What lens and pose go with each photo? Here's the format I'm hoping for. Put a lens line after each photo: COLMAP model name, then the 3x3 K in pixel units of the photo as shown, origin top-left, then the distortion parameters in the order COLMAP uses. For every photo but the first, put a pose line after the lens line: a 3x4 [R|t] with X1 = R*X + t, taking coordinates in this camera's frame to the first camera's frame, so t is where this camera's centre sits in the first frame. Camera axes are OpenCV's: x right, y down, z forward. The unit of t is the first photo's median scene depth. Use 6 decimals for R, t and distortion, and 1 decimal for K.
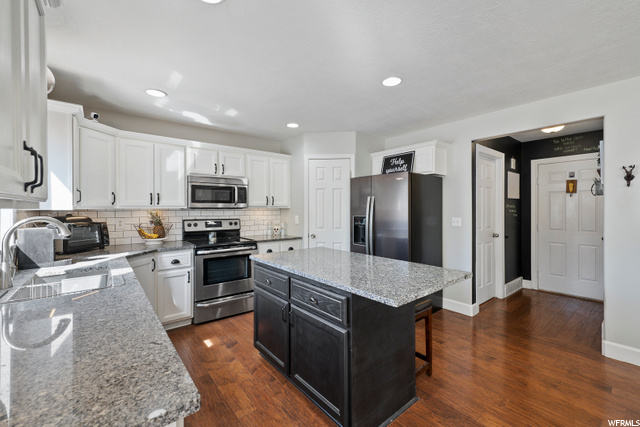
lens RADIAL K [[272.1, 0, 320.0], [0, 272.1, 213.5], [0, 0, 1]] dist [-0.000001, 0.000033]
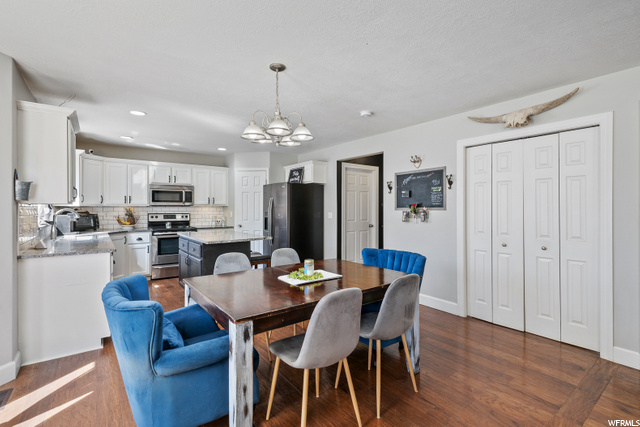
lens RADIAL K [[303.3, 0, 320.0], [0, 303.3, 213.5], [0, 0, 1]] dist [0.000425, -0.000051]
pose [[0.999164, 0.003555, -0.040730, 0.535853], [-0.003473, 0.999992, 0.002094, 0.017822], [0.040737, -0.001951, 0.999168, -0.658123]]
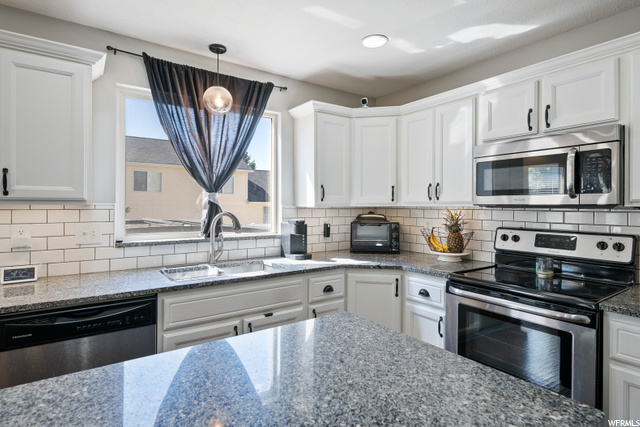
lens RADIAL K [[340.7, 0, 321.0], [0, 340.7, 208.5], [0, 0, 1]] dist [0.000147, 0.000066]
pose [[-0.063054, 0.009705, -0.997963, 0.222398], [-0.020064, 0.999738, 0.010990, -0.015362], [0.997808, 0.020716, -0.062842, 0.725312]]
